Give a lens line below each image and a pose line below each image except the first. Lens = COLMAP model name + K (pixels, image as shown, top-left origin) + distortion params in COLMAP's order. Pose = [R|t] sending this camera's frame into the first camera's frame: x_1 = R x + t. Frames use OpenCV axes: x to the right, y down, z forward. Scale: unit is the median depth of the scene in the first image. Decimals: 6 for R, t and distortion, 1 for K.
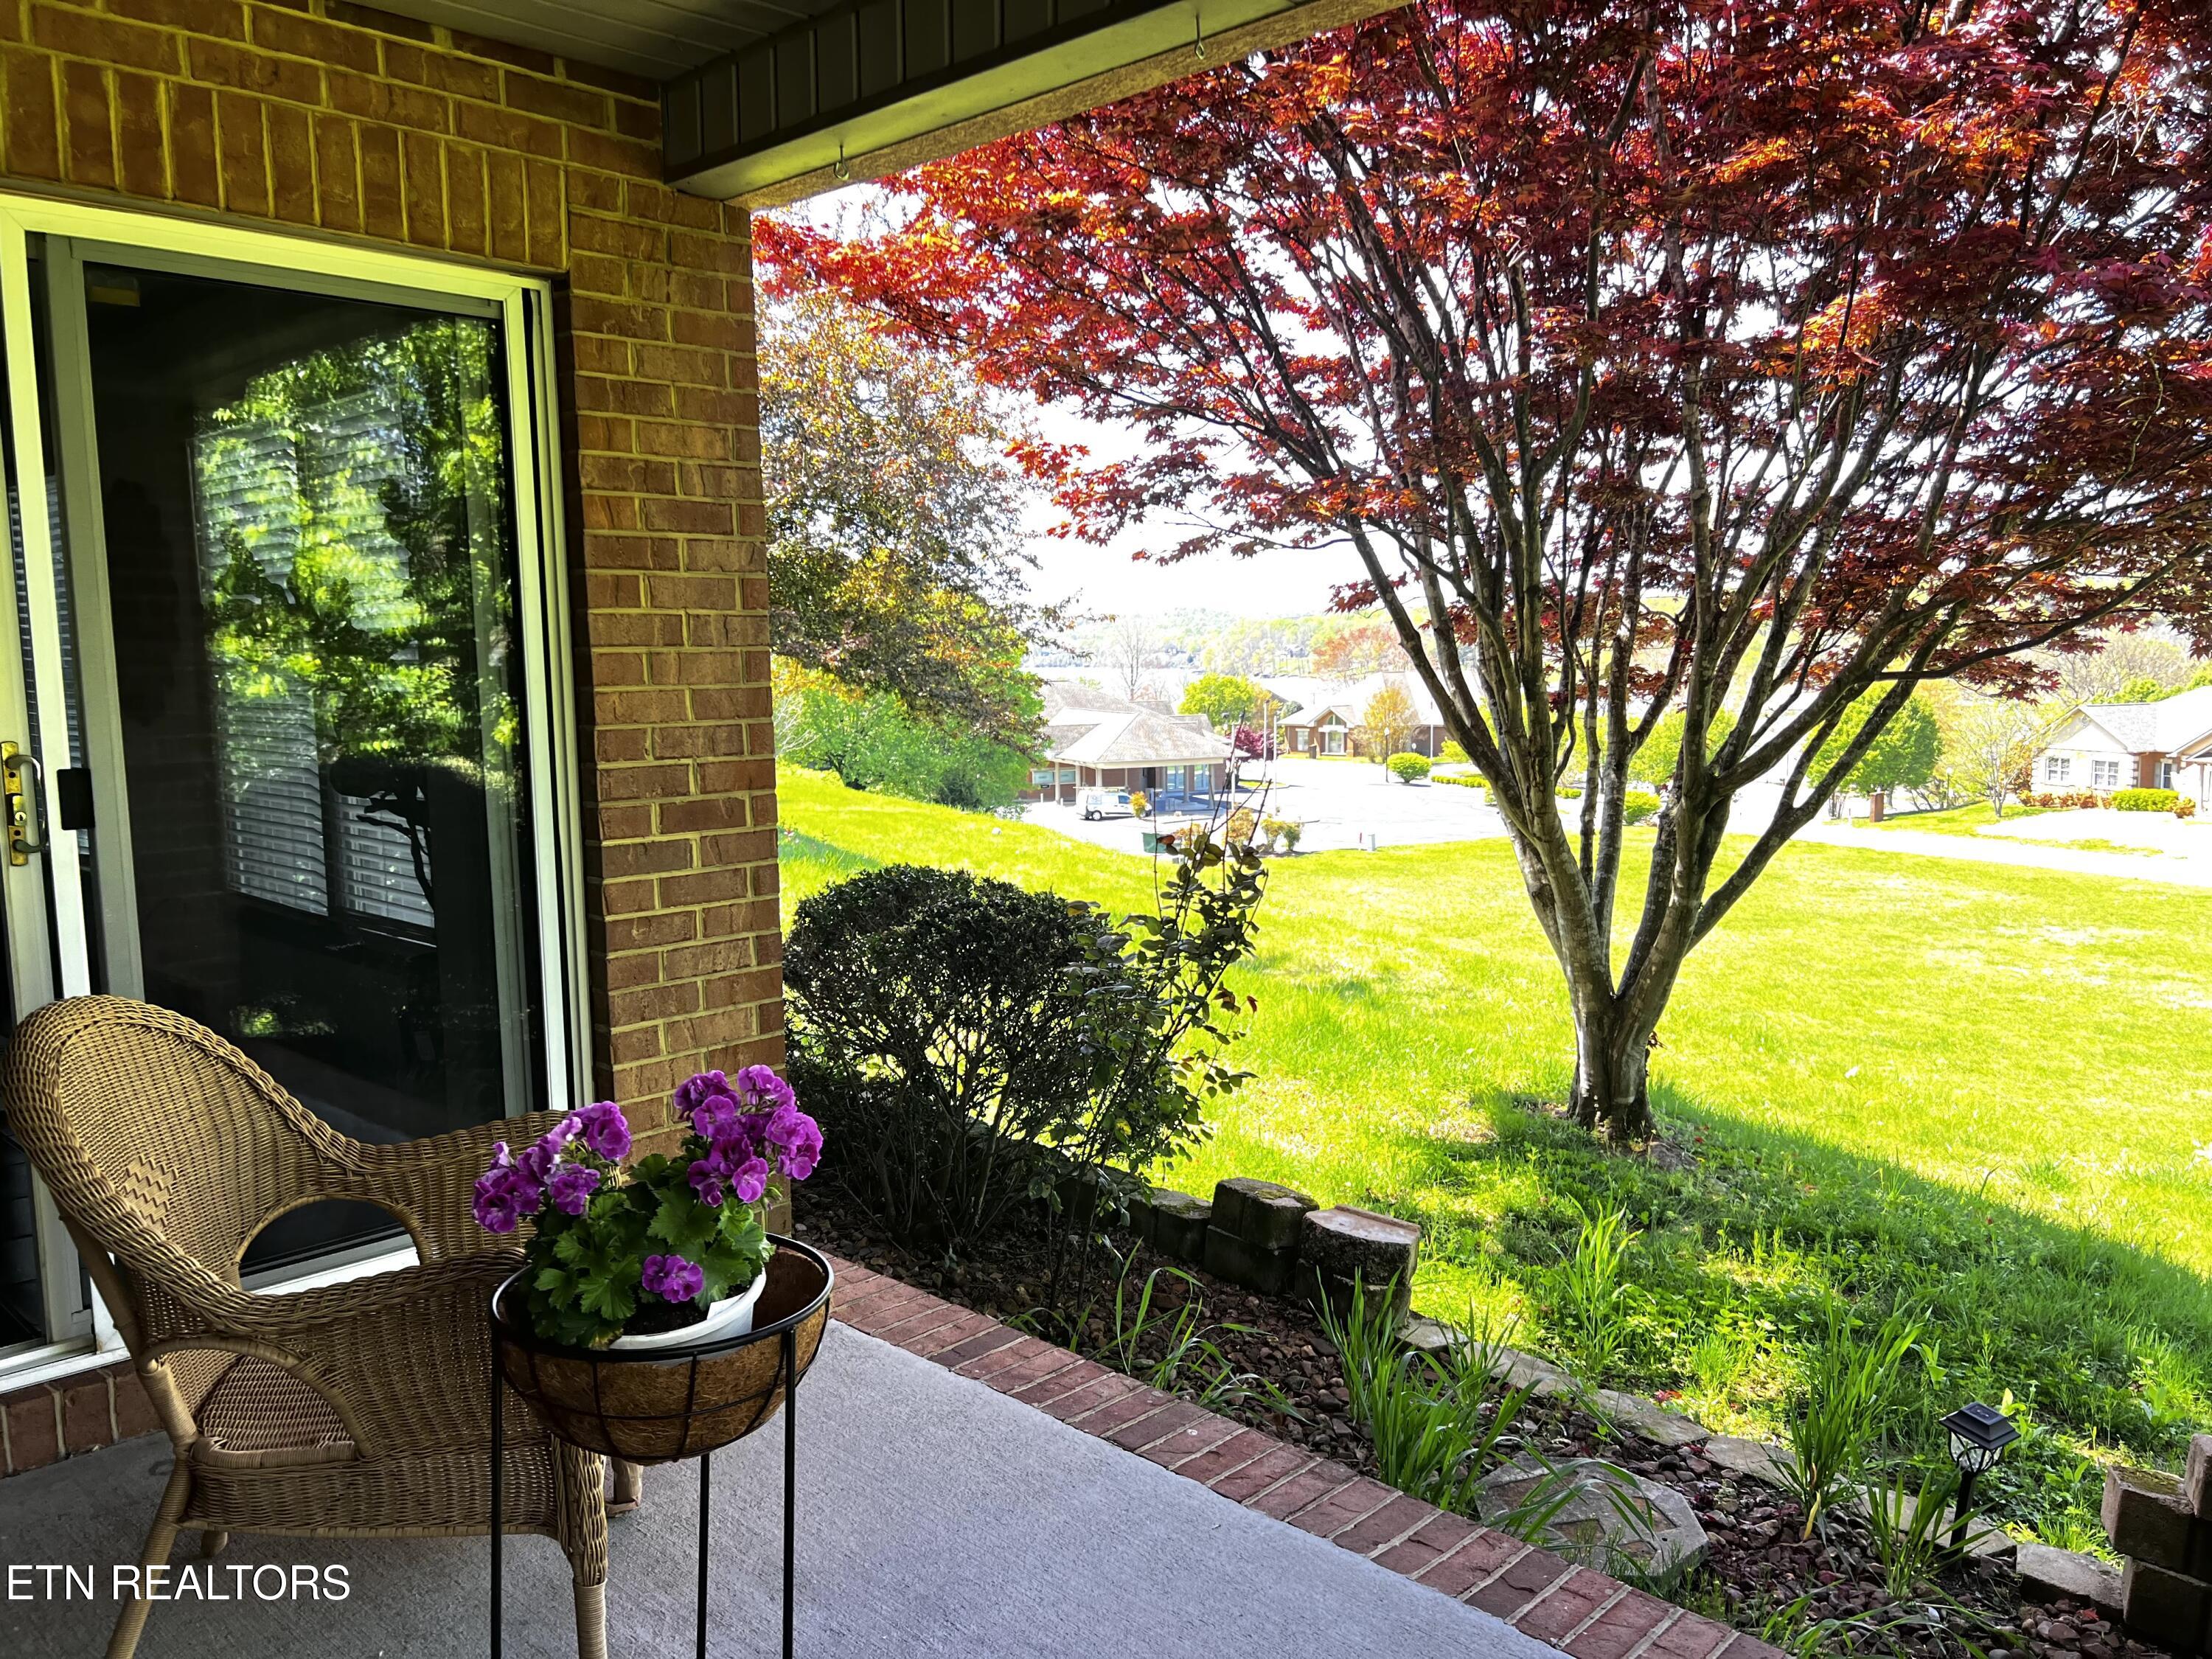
lens RADIAL K [[1653.2, 0, 1108.3], [0, 1653.2, 854.1], [0, 0, 1]] dist [0.052016, -0.065758]
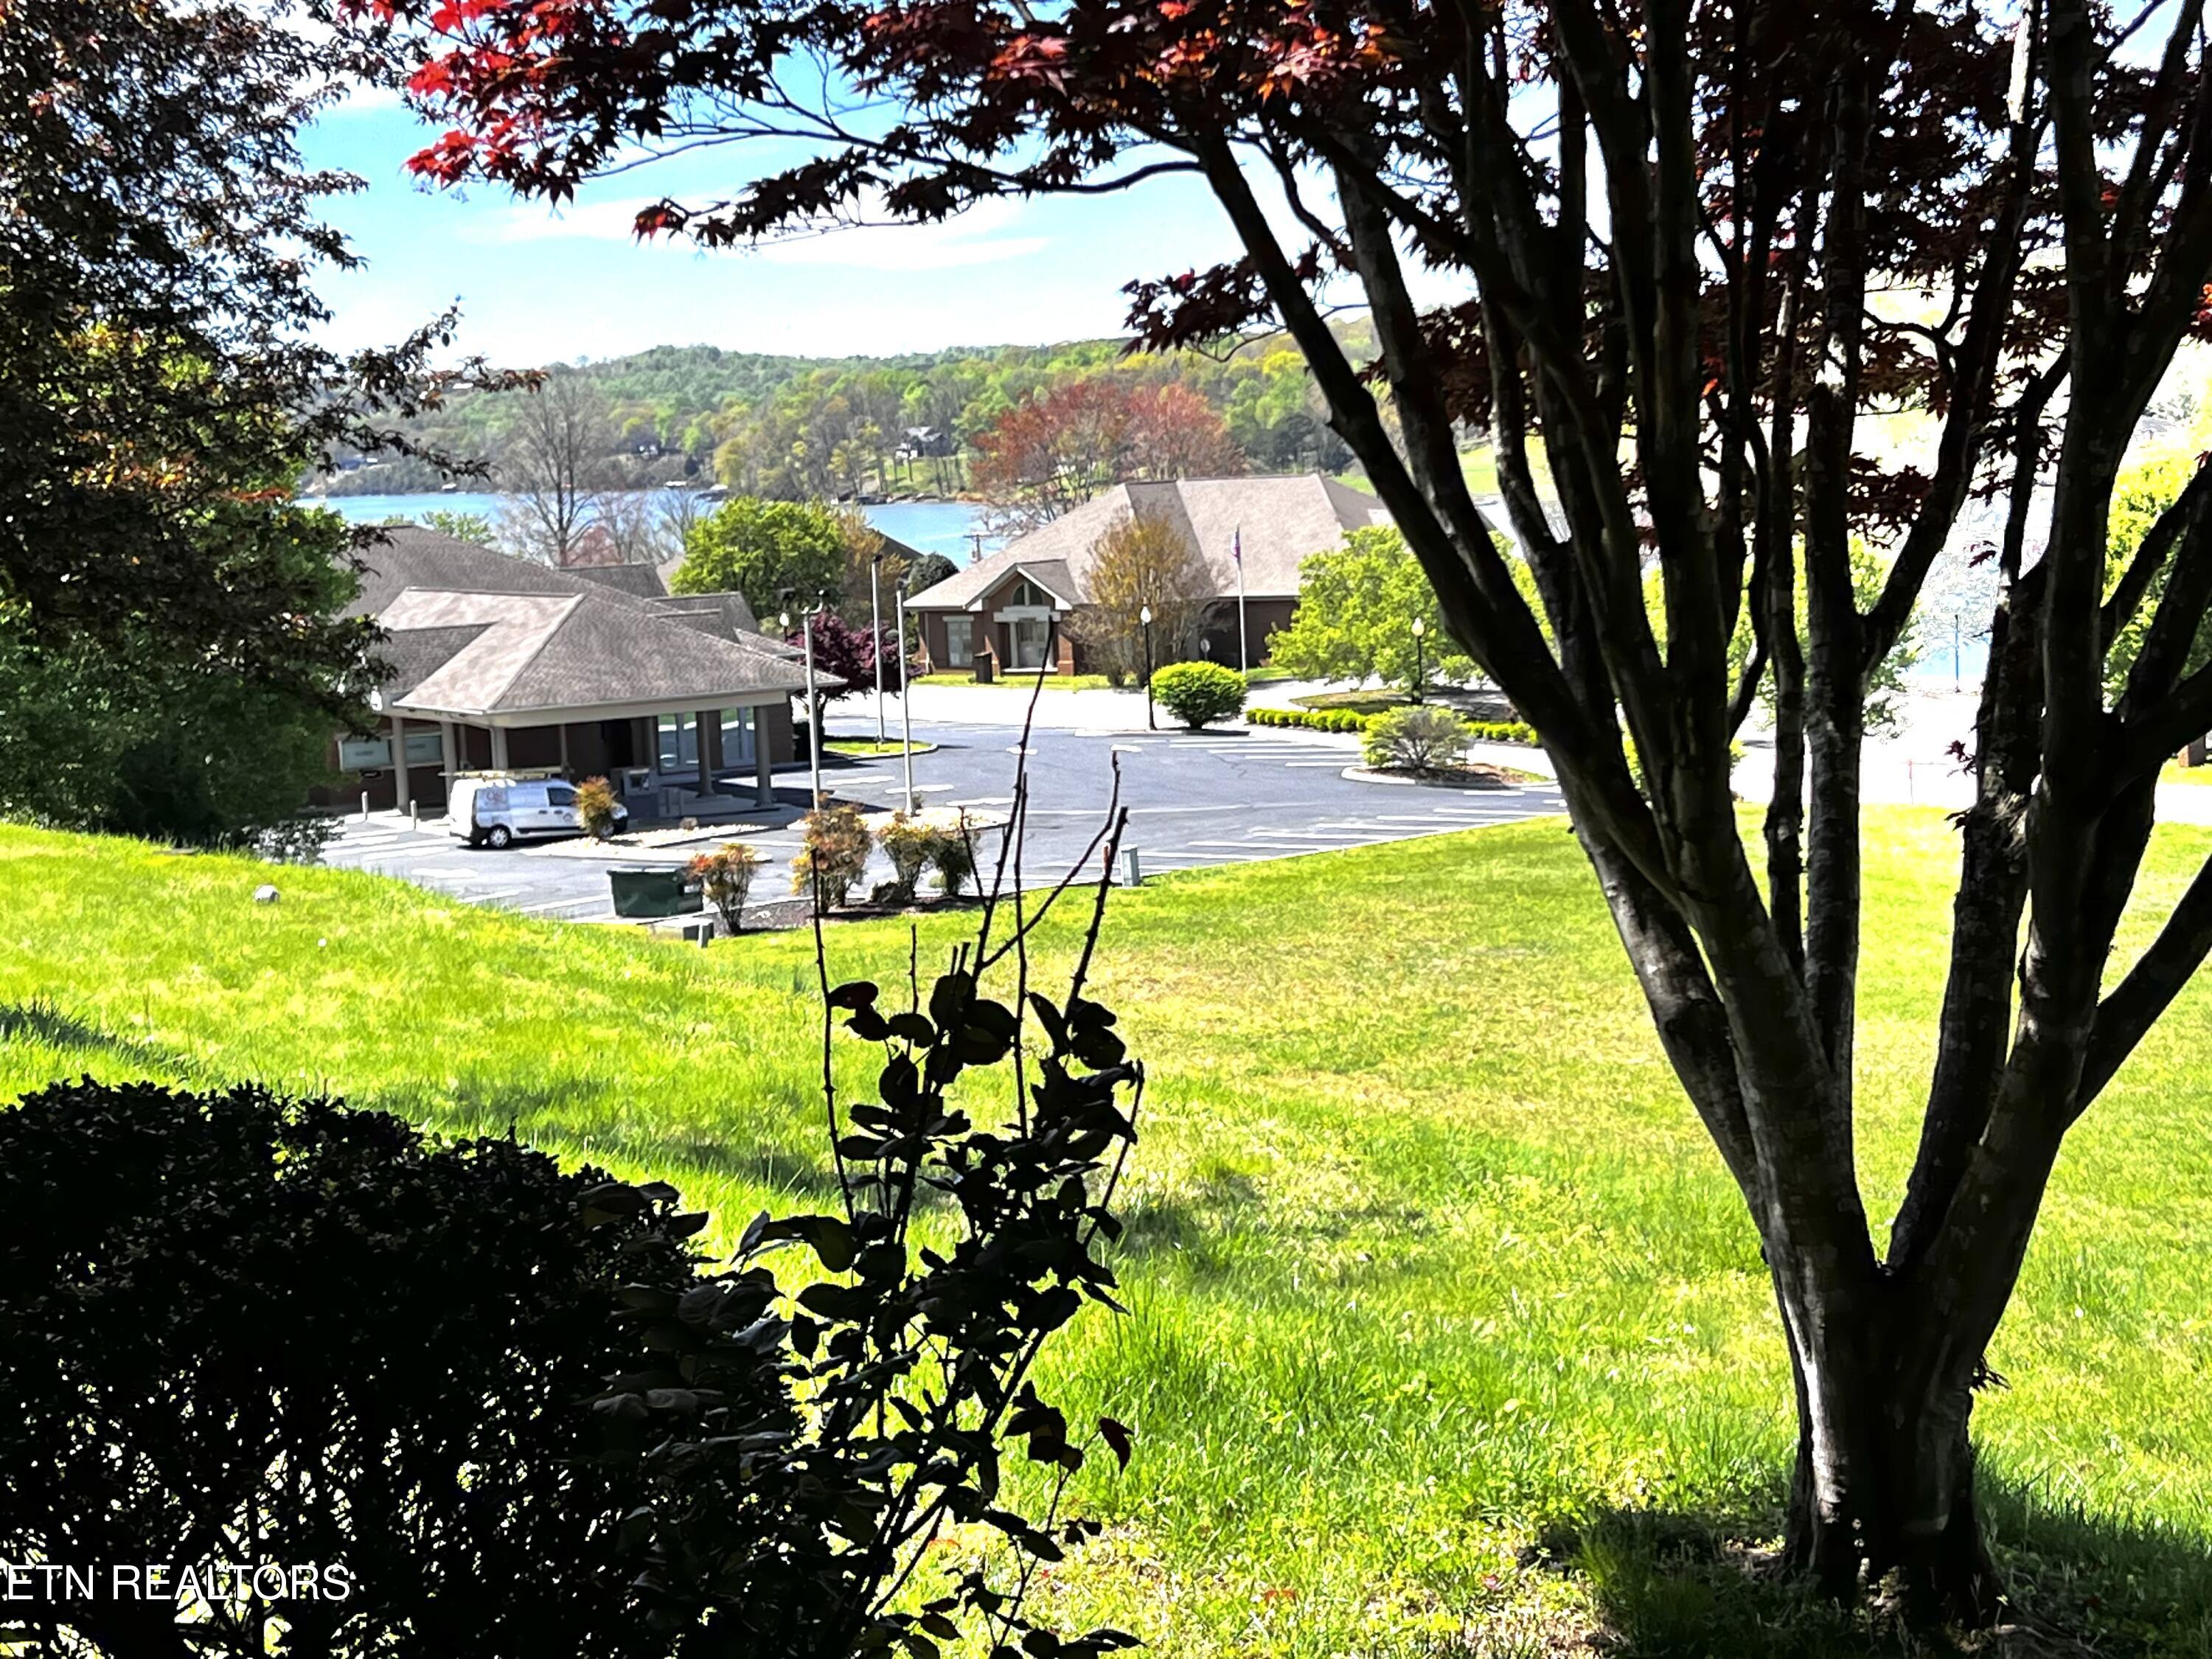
lens RADIAL K [[3748.5, 0, 1106.0], [0, 3748.5, 829.5], [0, 0, 1]] dist [0.156539, -0.350692]
pose [[0.986836, -0.049713, 0.153894, -0.018644], [0.052778, 0.998480, -0.015895, -0.015821], [-0.152870, 0.023808, 0.987959, 0.103361]]
